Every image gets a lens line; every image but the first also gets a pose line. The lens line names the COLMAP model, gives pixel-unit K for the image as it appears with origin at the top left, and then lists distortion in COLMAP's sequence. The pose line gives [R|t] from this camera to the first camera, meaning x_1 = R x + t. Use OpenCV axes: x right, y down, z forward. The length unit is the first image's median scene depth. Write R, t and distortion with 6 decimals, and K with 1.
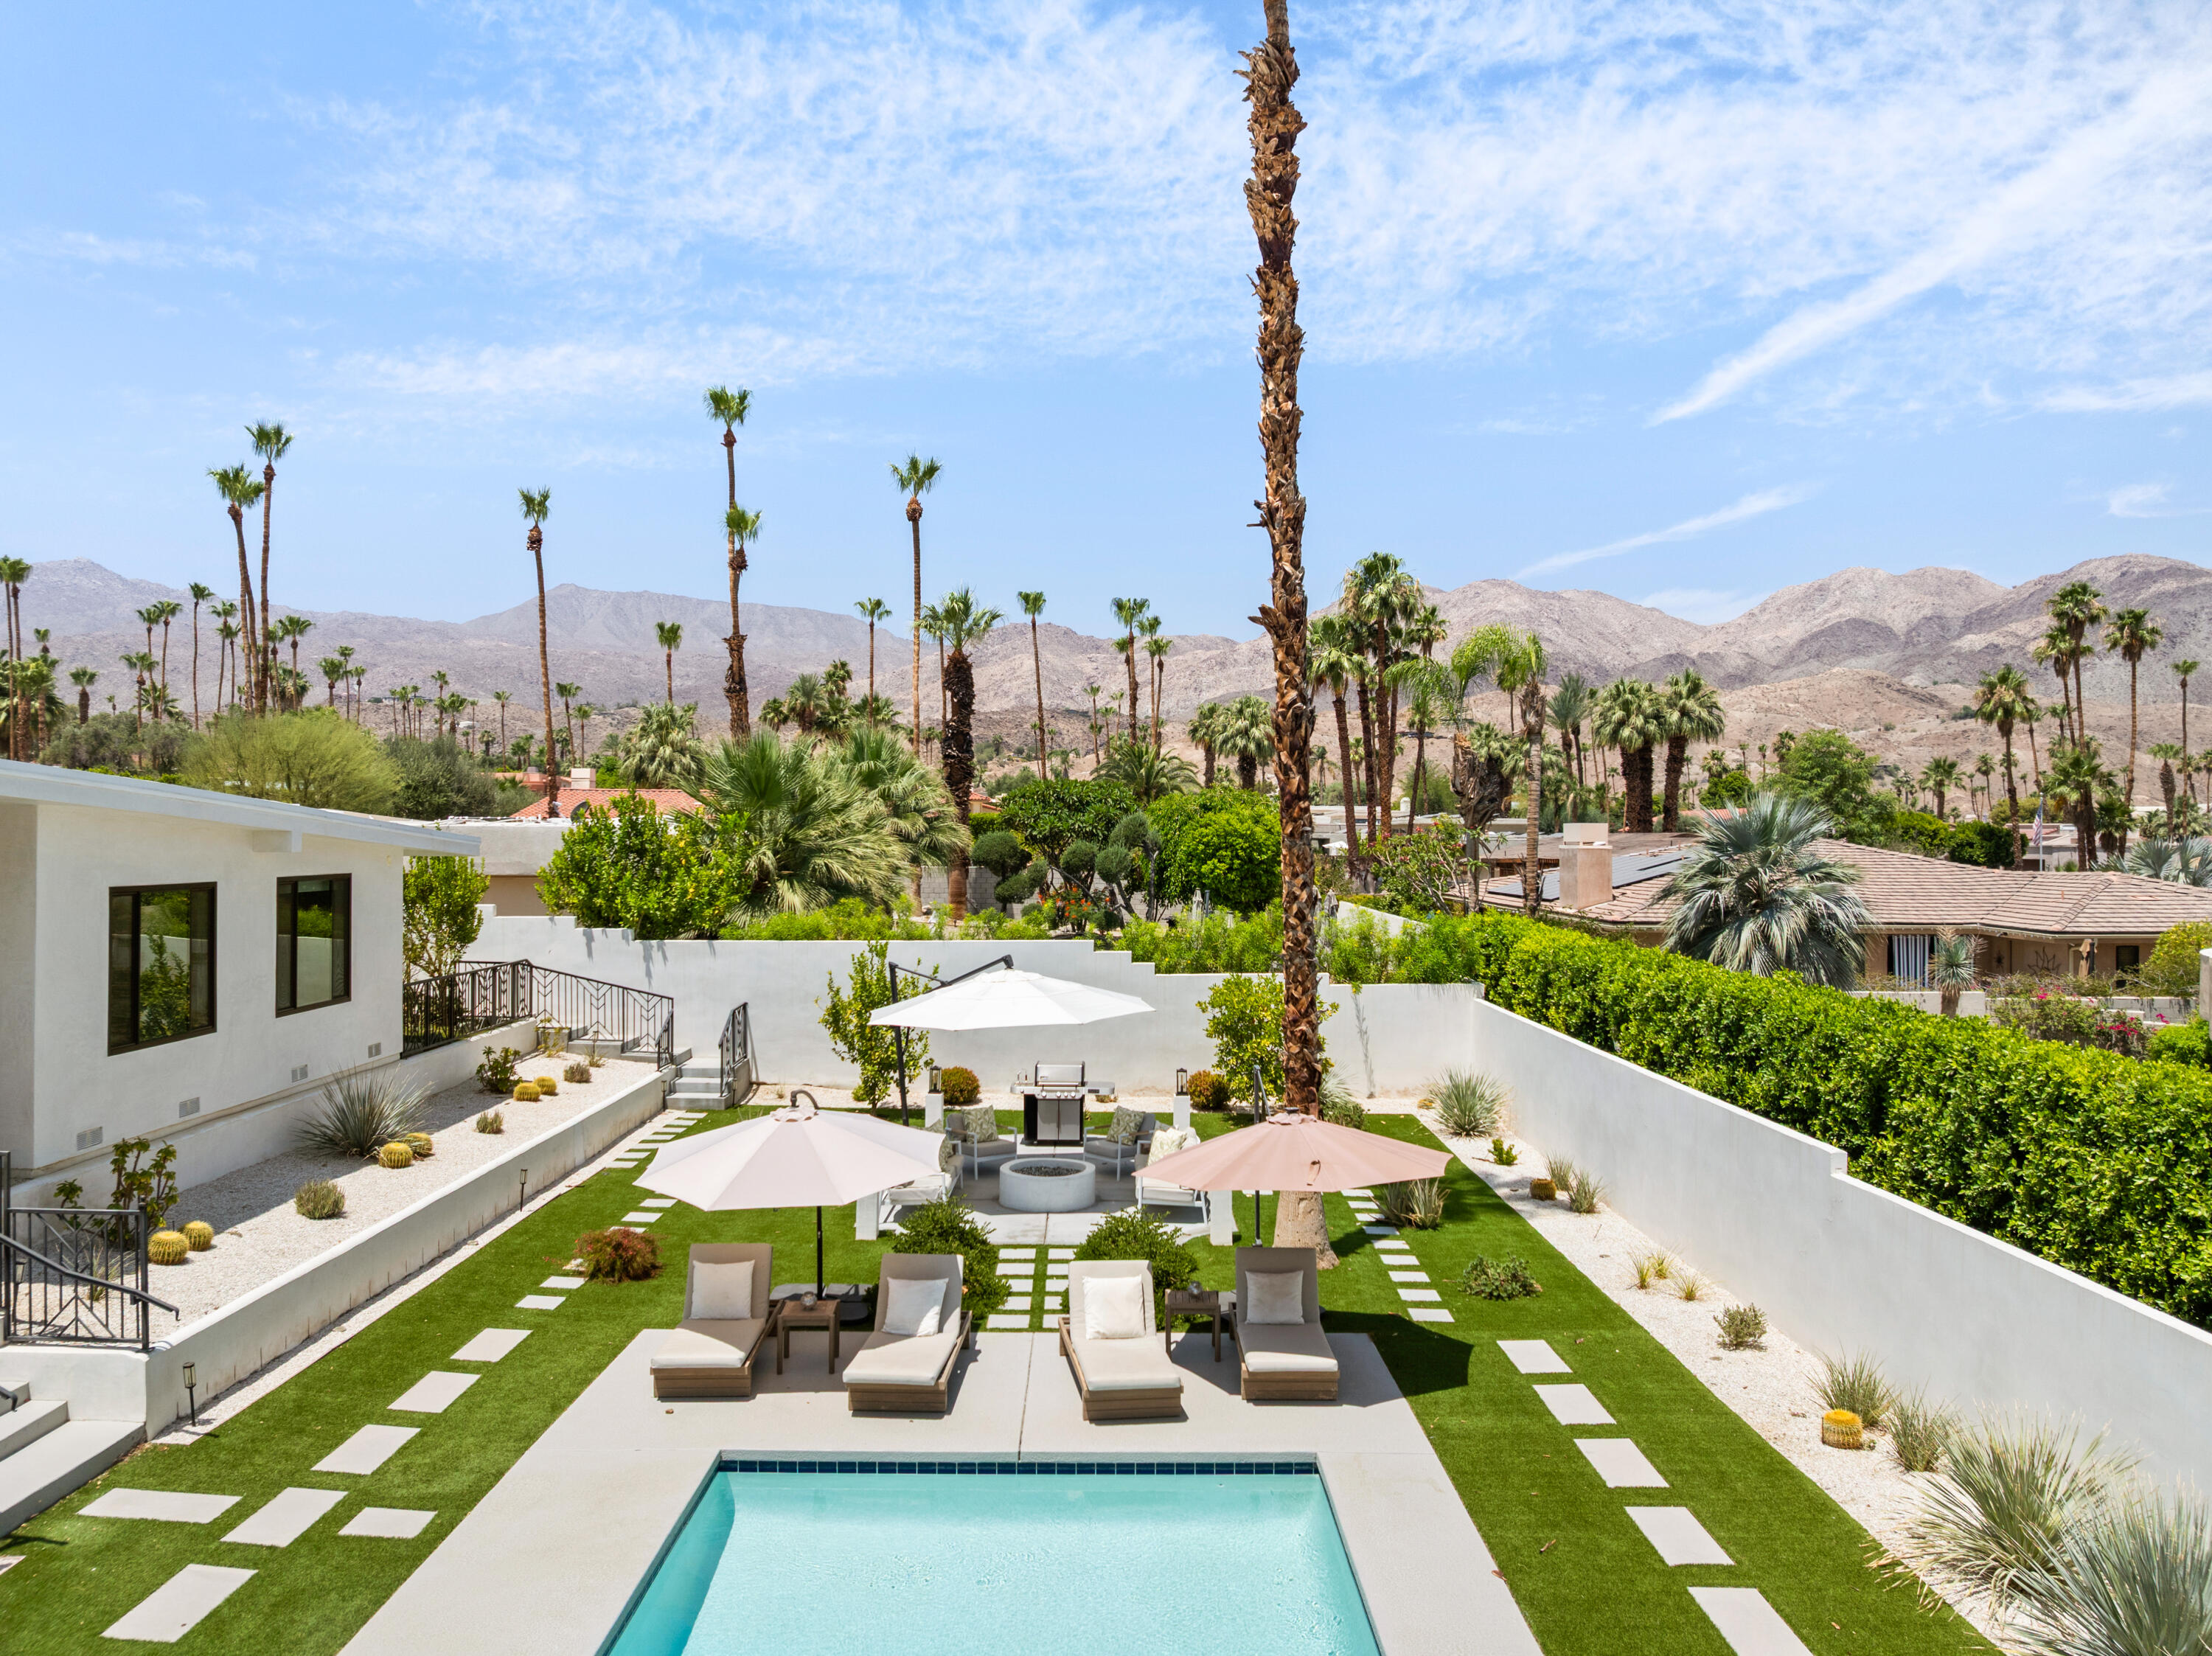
lens RADIAL K [[1566.6, 0, 1111.3], [0, 1566.6, 824.5], [0, 0, 1]] dist [-0.035058, -0.003667]
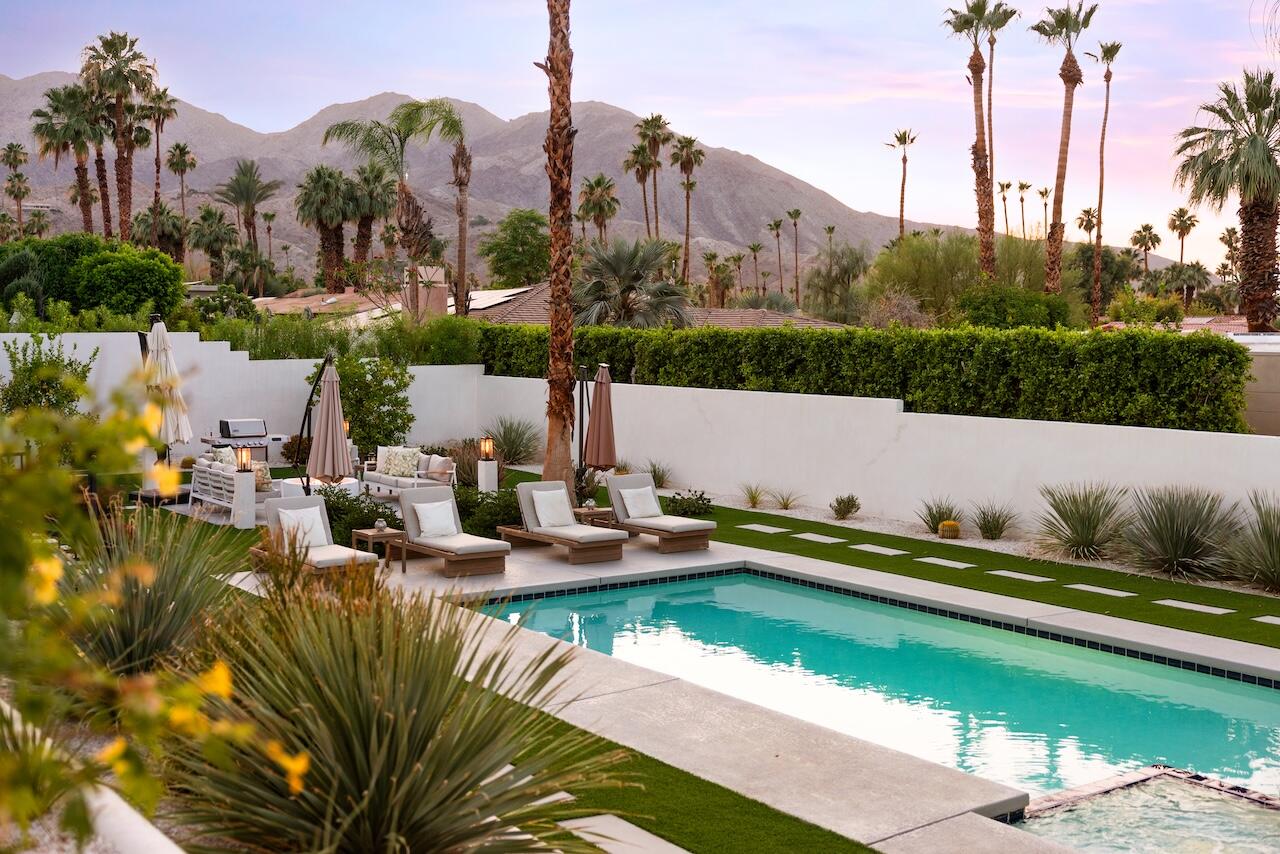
lens RADIAL K [[1429.9, 0, 642.7], [0, 1429.9, 432.1], [0, 0, 1]] dist [0.000495, 0.000000]
pose [[0.811447, -0.043792, 0.582783, -0.340369], [-0.005035, 0.996628, 0.081900, 0.053635], [-0.584404, -0.069391, 0.808490, -0.073079]]
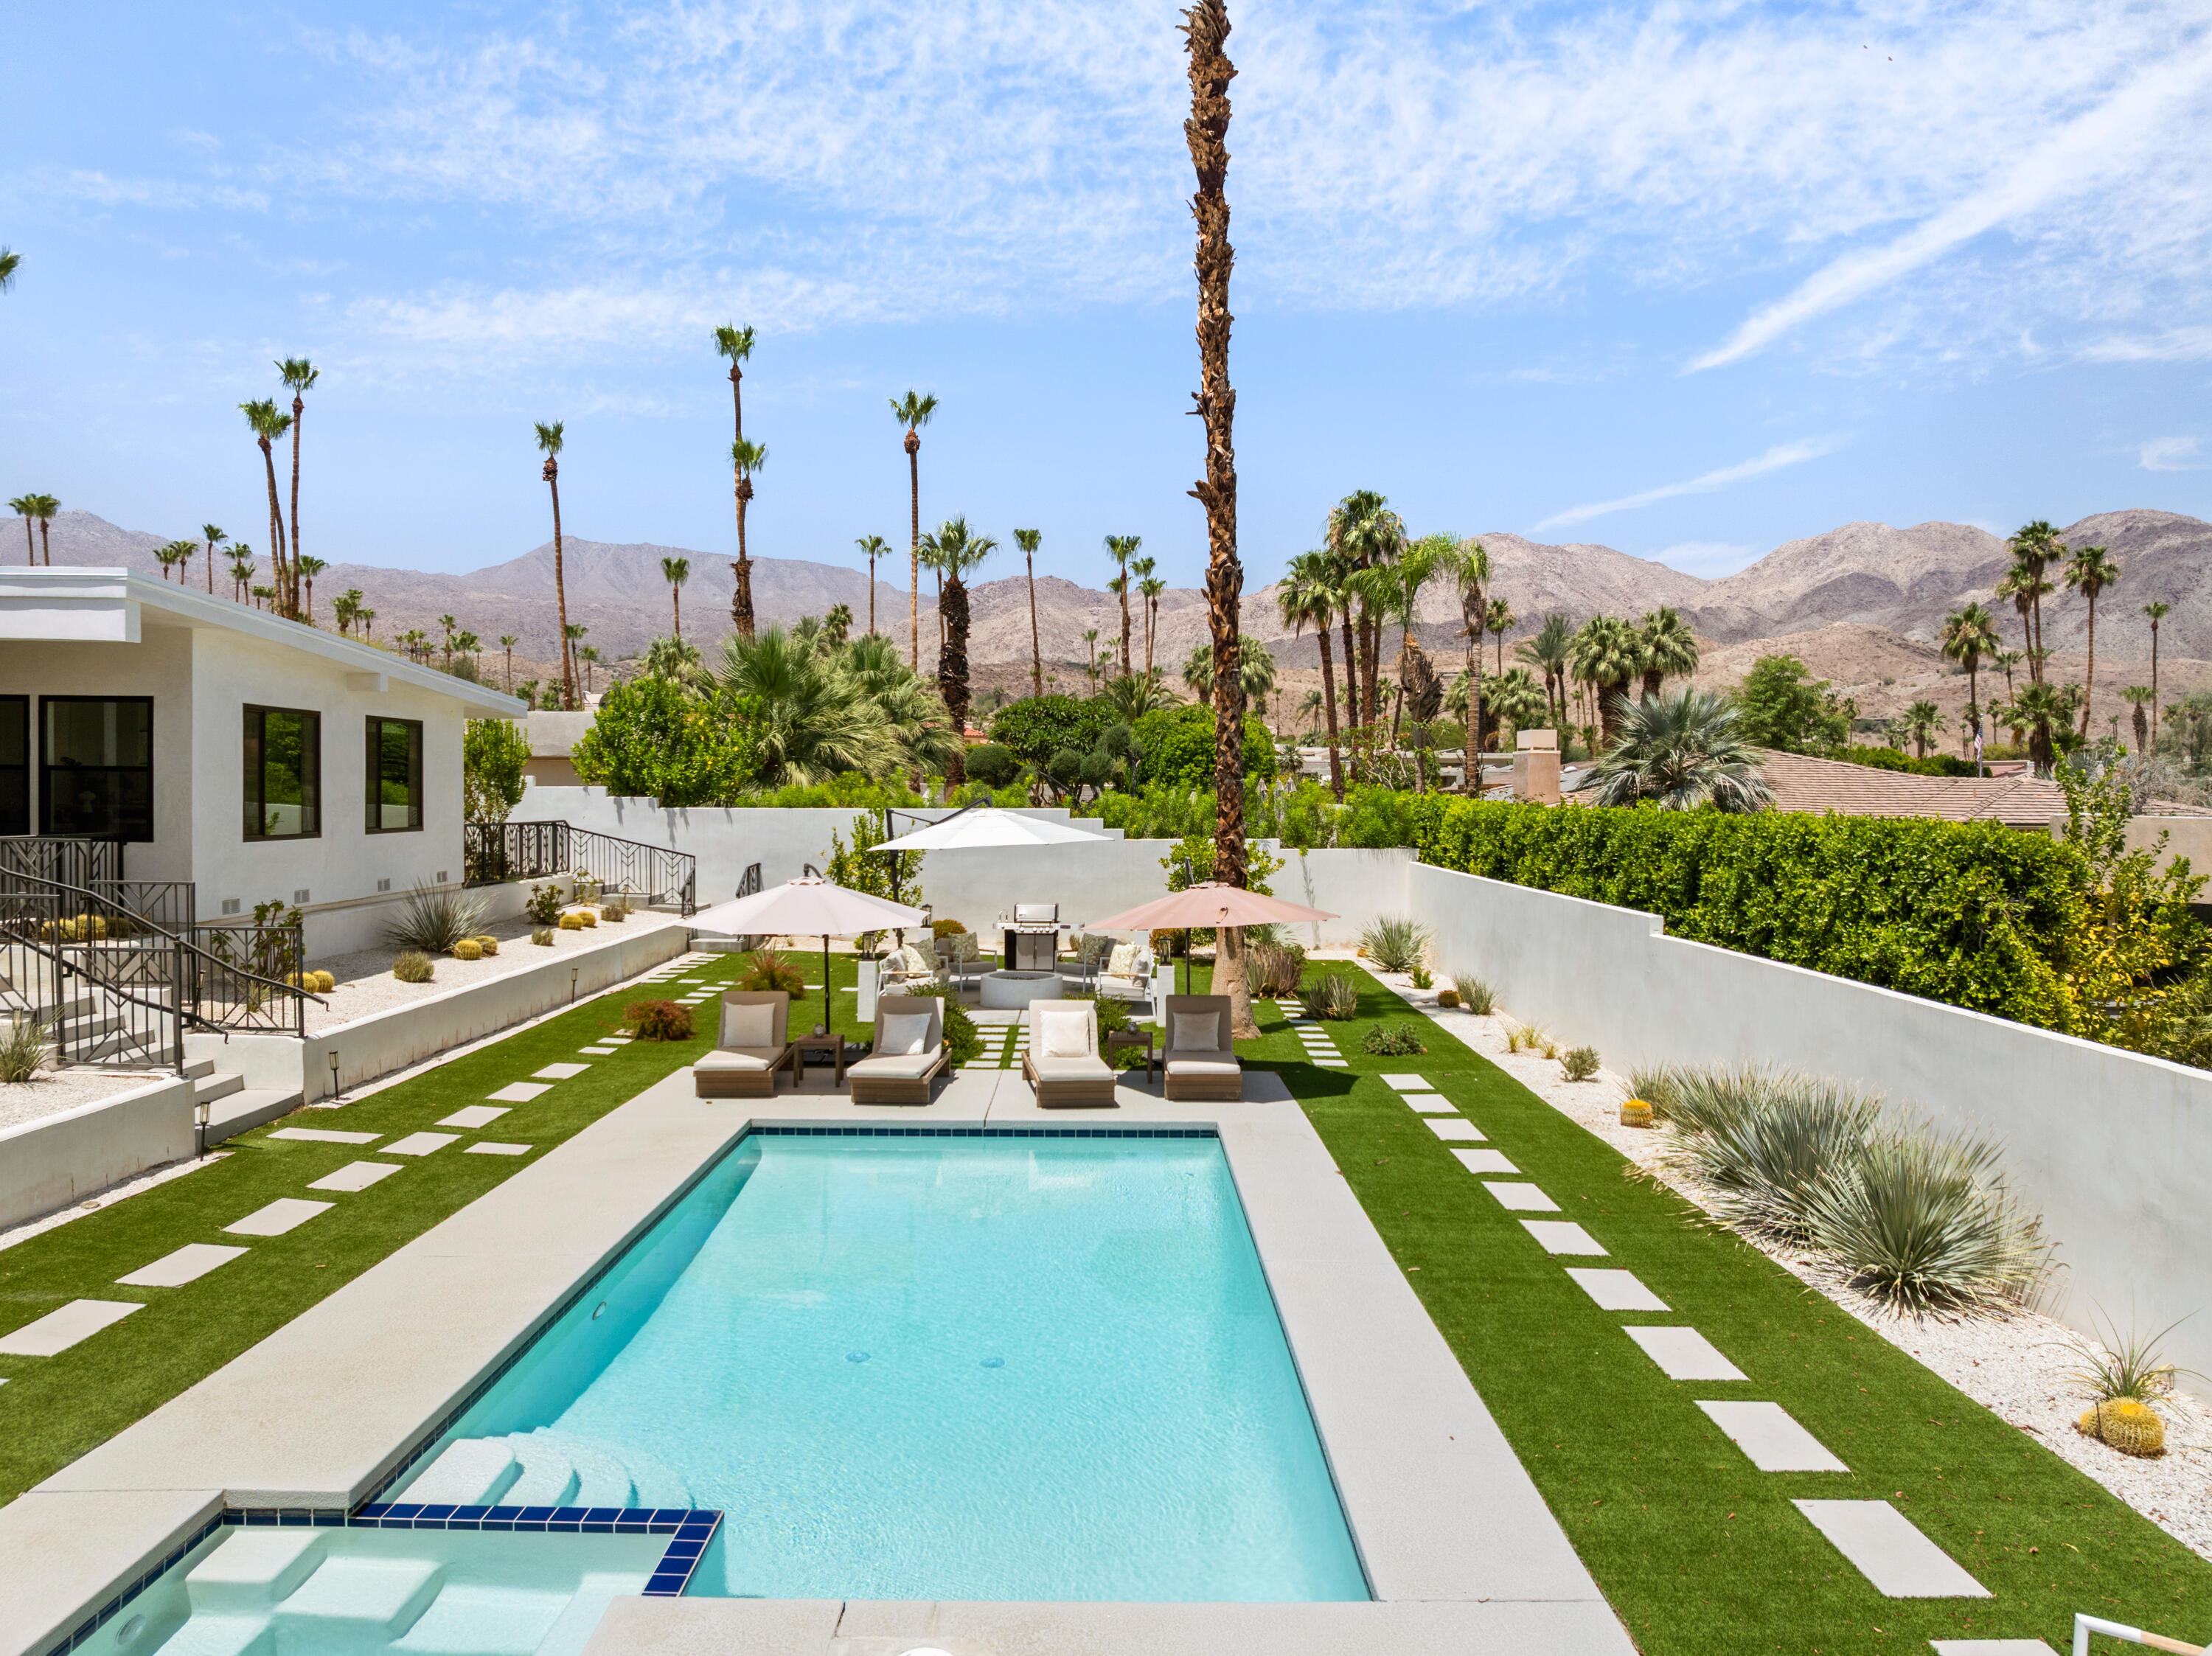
lens RADIAL K [[1566.6, 0, 1111.7], [0, 1566.6, 825.7], [0, 0, 1]] dist [-0.035058, -0.003667]
pose [[0.999998, 0.002061, -0.000654, 0.017915], [-0.002040, 0.999557, 0.029701, 0.048335], [0.000715, -0.029700, 0.999559, -0.108837]]
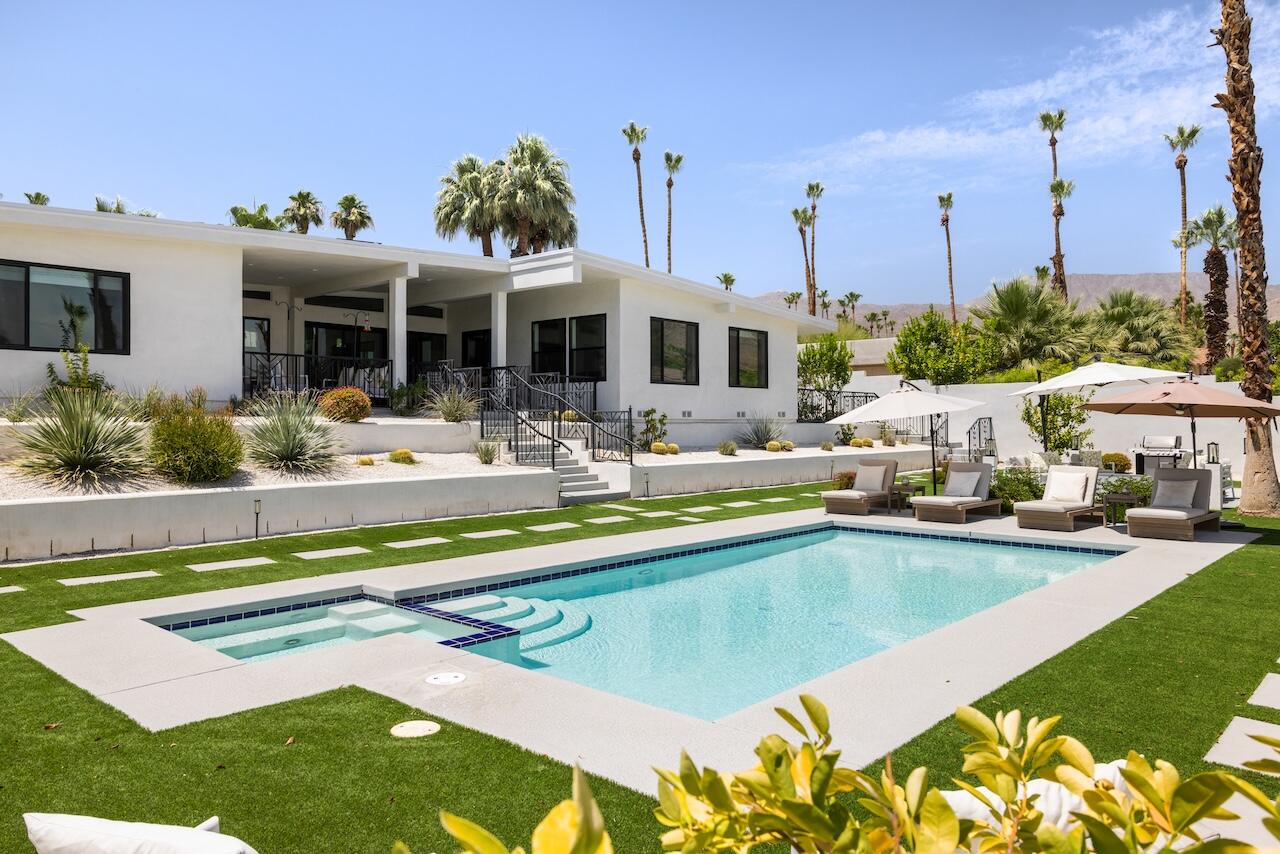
lens RADIAL K [[879.6, 0, 636.3], [0, 879.6, 420.4], [0, 0, 1]] dist [0.002701, -0.004341]
pose [[0.728893, -0.009149, -0.684567, 0.153032], [0.012374, 0.999923, -0.000189, 0.102272], [0.684516, -0.008333, 0.728950, -0.030873]]
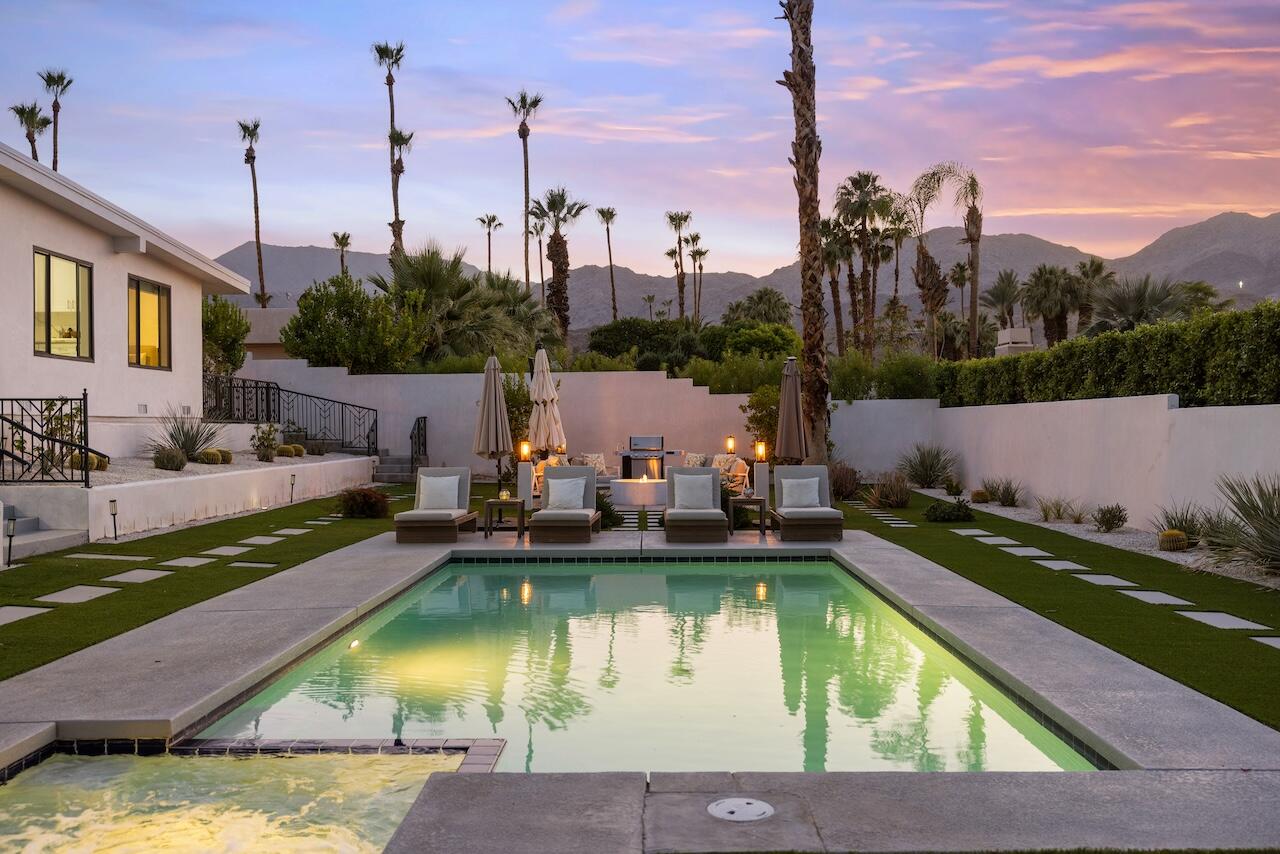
lens RADIAL K [[1174.0, 0, 637.0], [0, 1174.0, 427.8], [0, 0, 1]] dist [-0.001855, 0.000000]
pose [[0.999709, -0.011795, -0.021056, -0.014523], [0.011991, 0.999886, 0.009194, 0.105994], [0.020946, -0.009443, 0.999736, -0.073249]]
